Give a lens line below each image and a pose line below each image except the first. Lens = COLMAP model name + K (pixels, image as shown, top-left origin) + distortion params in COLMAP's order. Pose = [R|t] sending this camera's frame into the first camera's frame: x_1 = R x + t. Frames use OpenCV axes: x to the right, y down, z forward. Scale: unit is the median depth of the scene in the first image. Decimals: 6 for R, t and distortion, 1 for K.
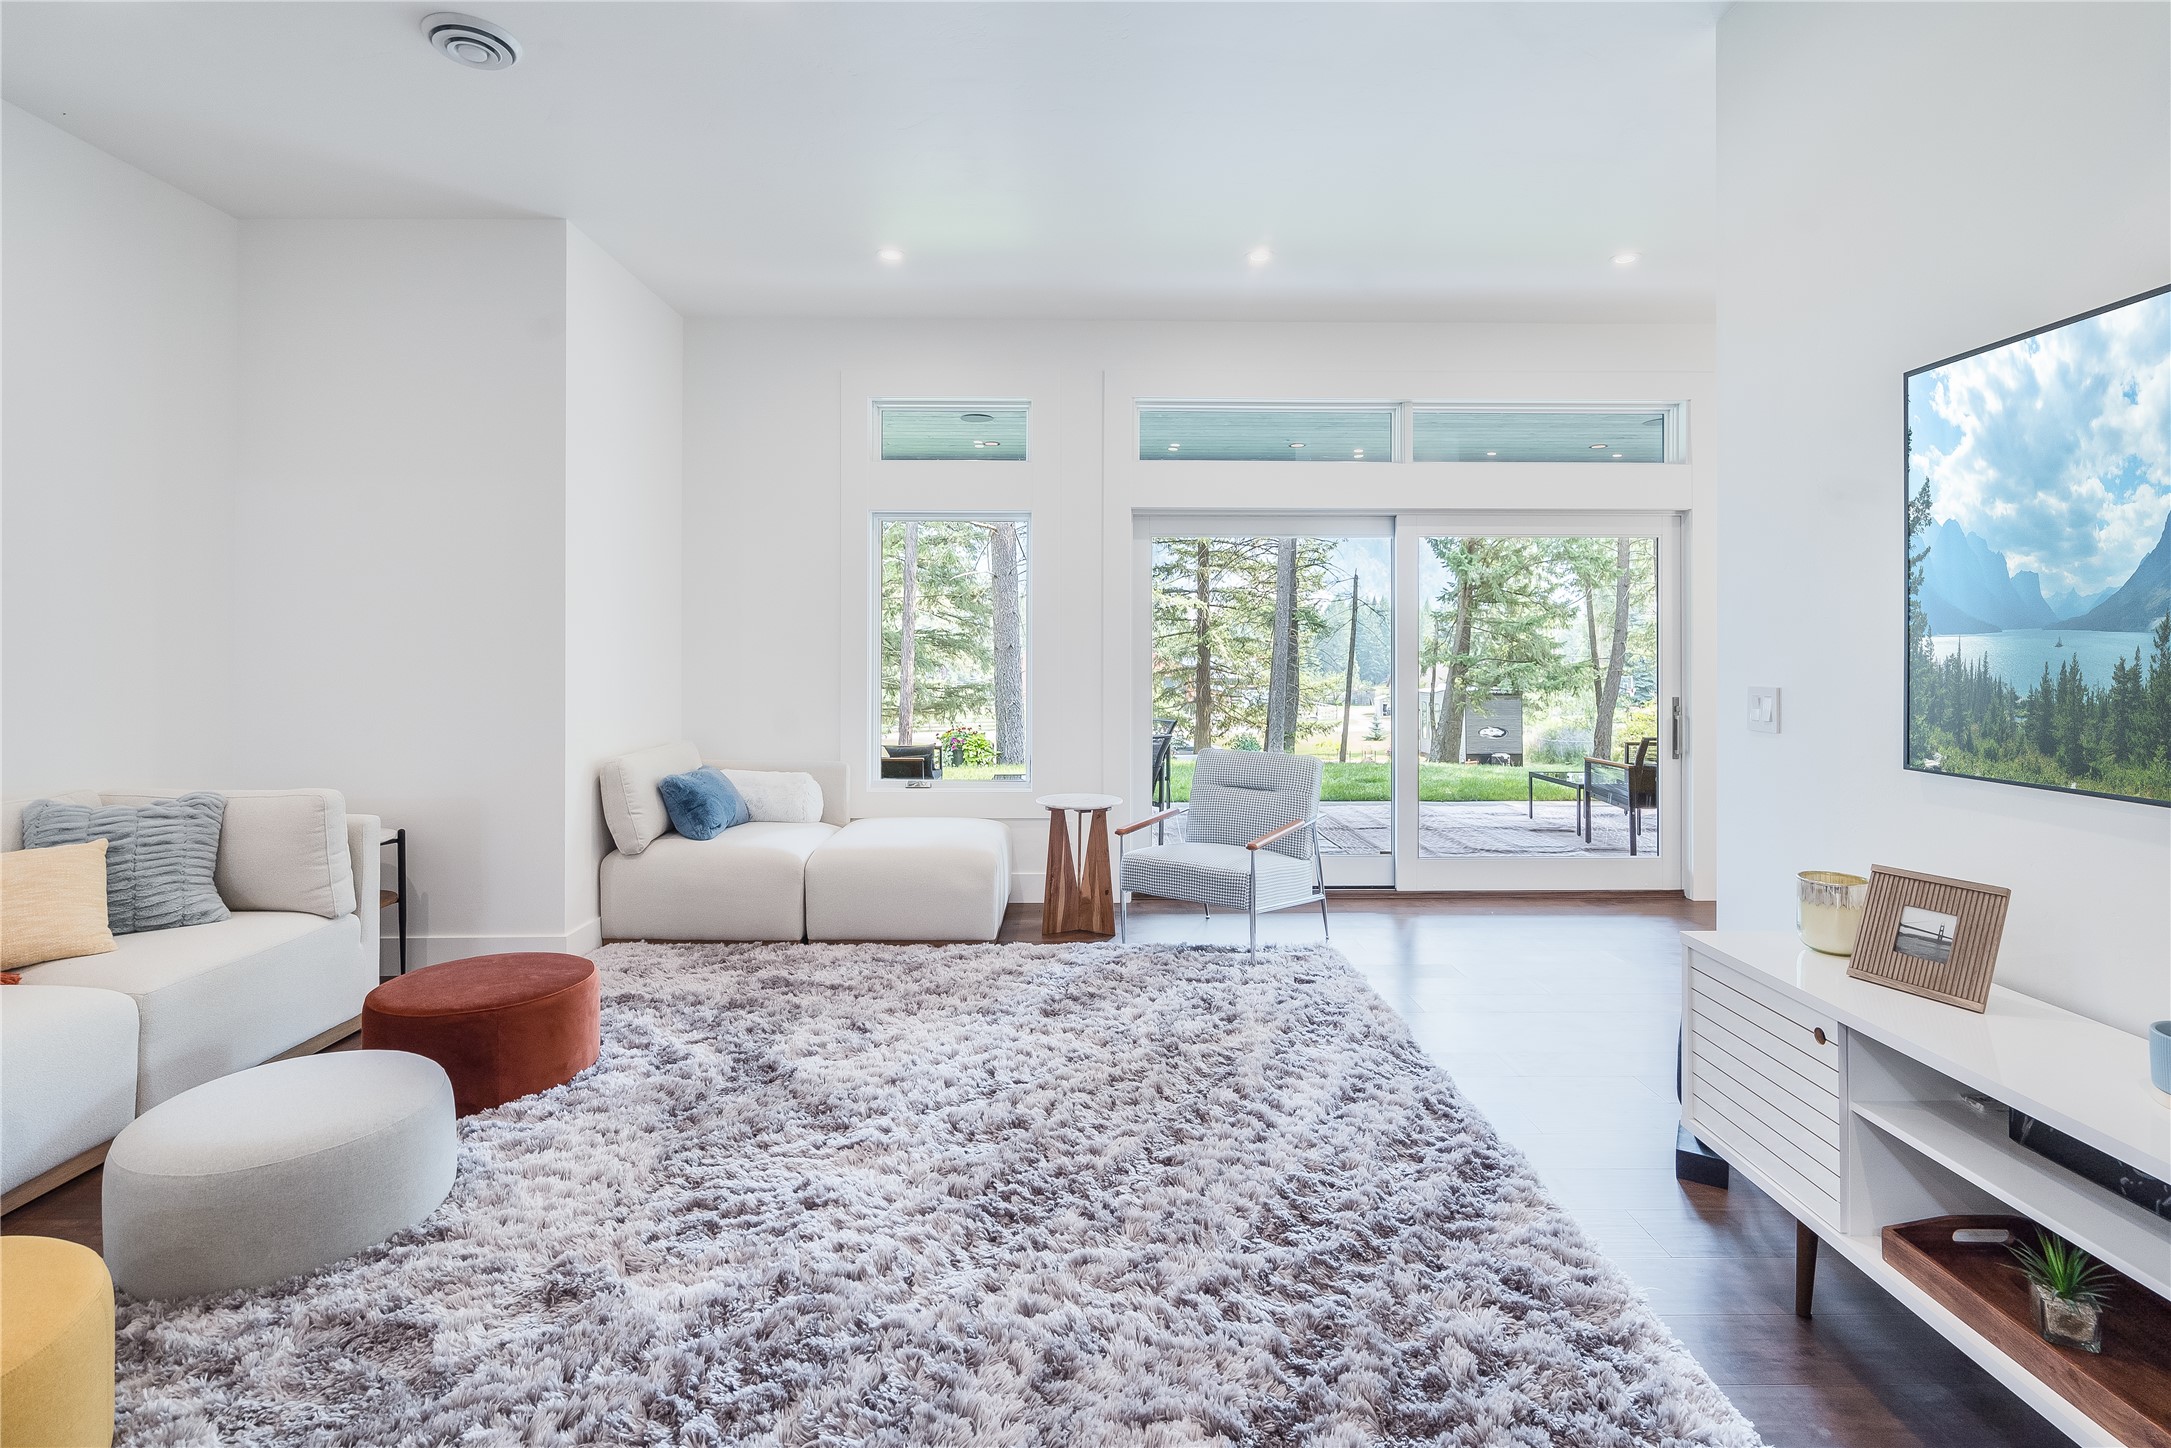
lens RADIAL K [[1030.0, 0, 1094.0], [0, 1030.0, 659.3], [0, 0, 1]] dist [-0.003366, 0.000167]
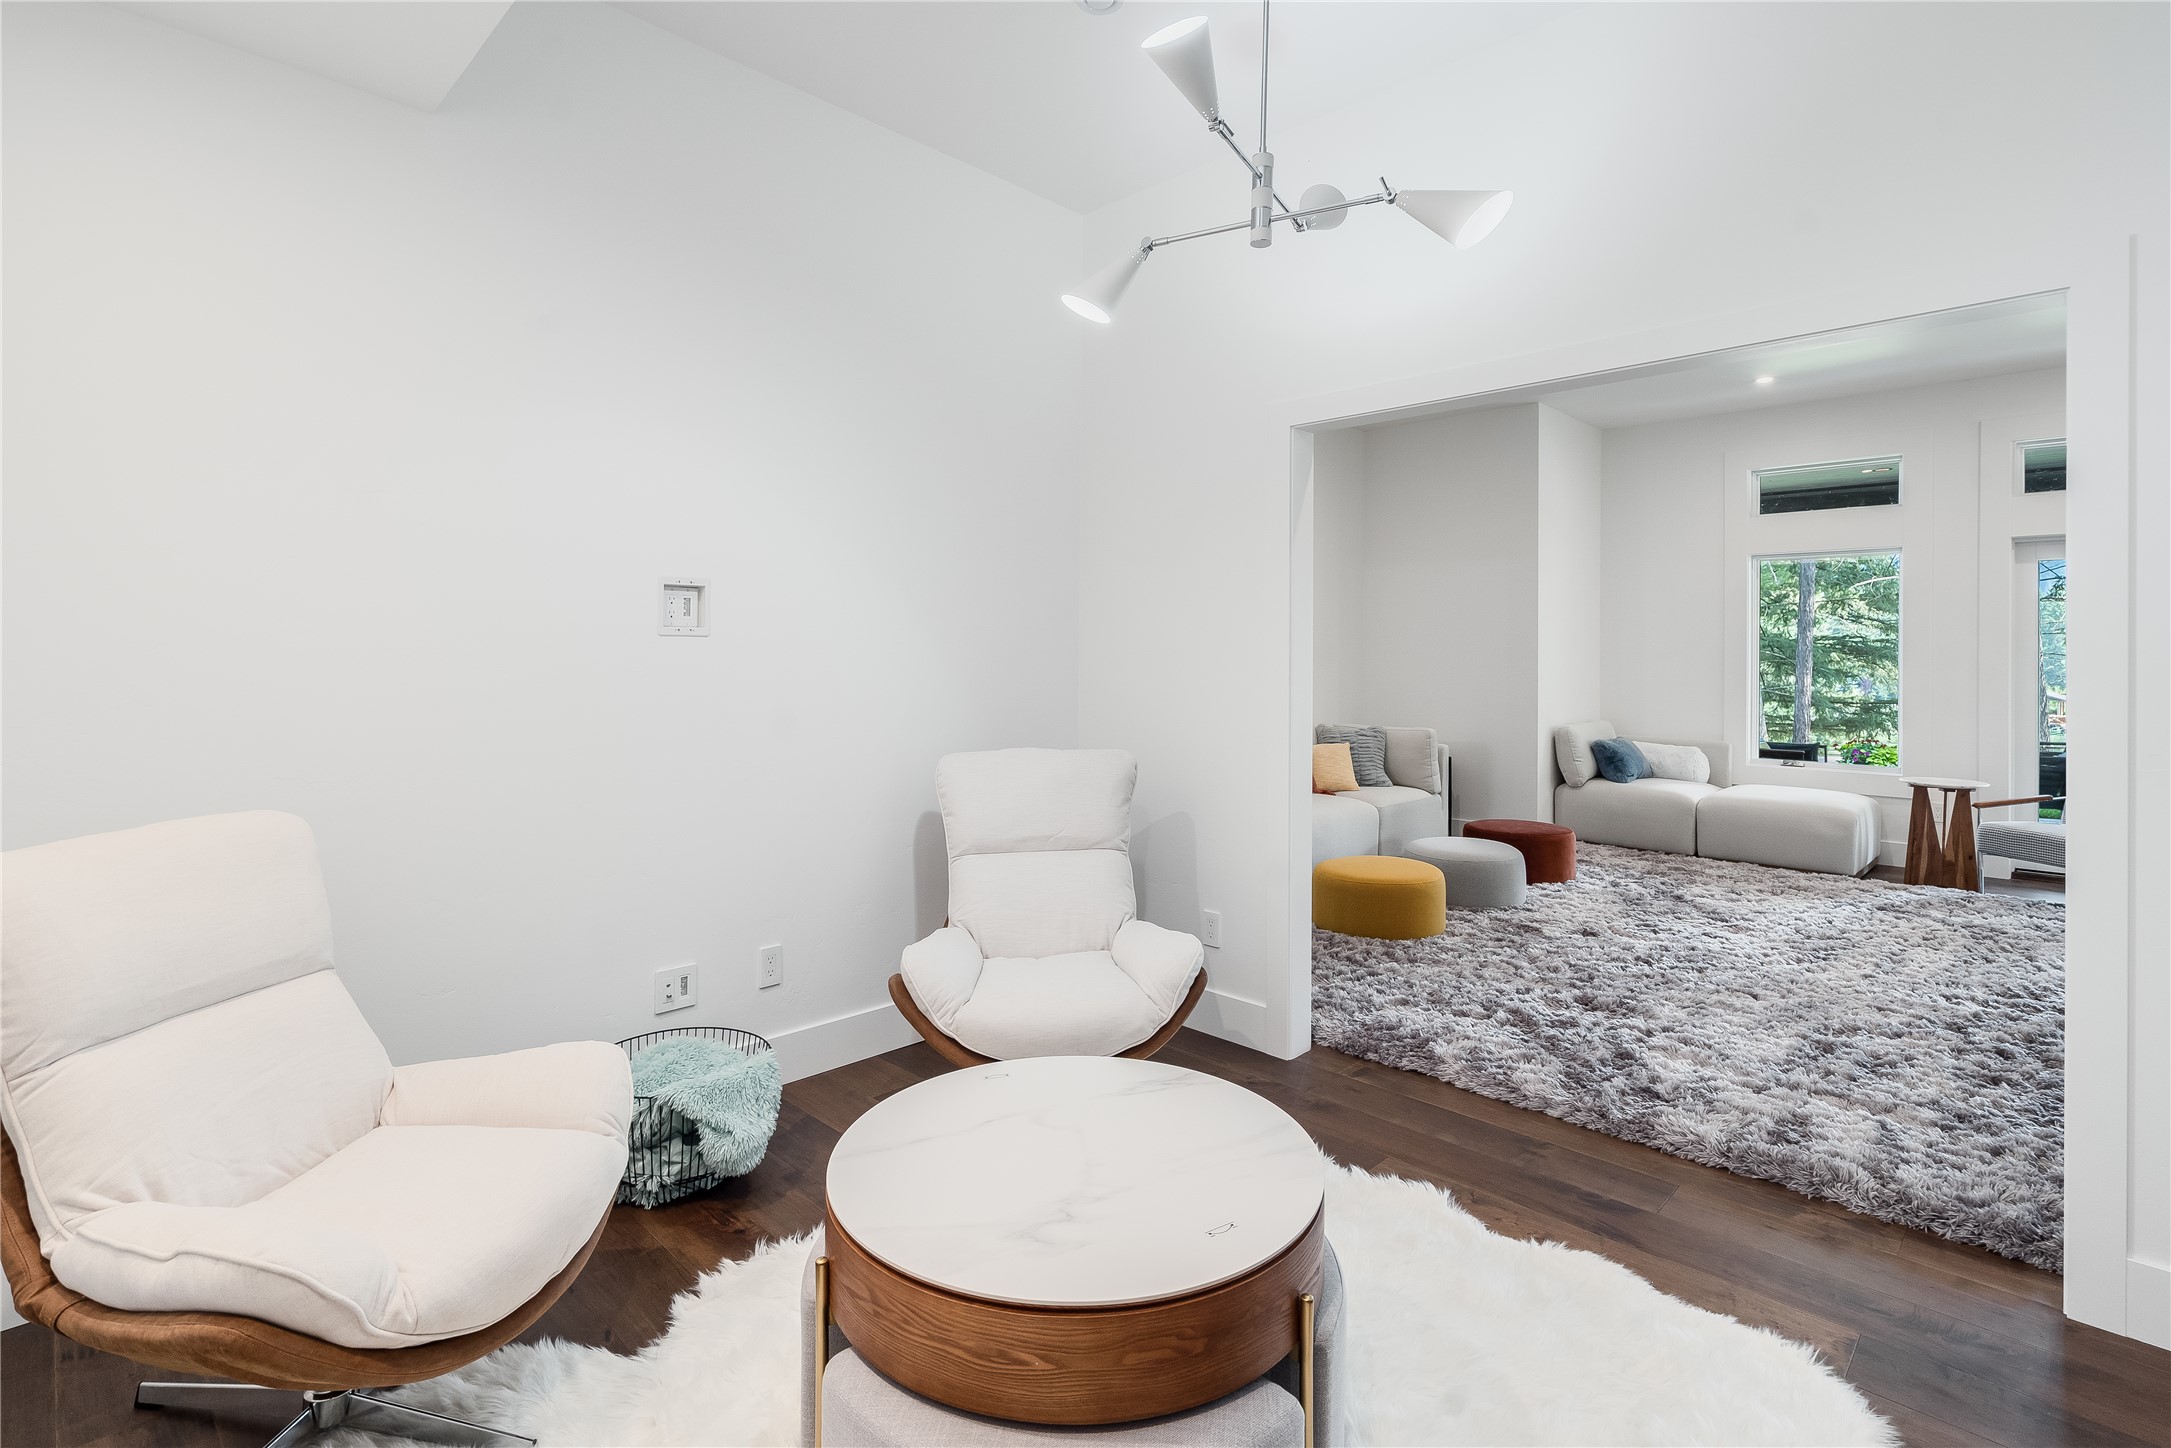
lens RADIAL K [[1034.9, 0, 1088.3], [0, 1034.9, 659.9], [0, 0, 1]] dist [-0.003656, -0.000369]
pose [[0.702848, 0.003160, -0.711333, 0.214882], [-0.008336, 0.999958, -0.003793, 0.007000], [0.711291, 0.008596, 0.702845, -0.892437]]
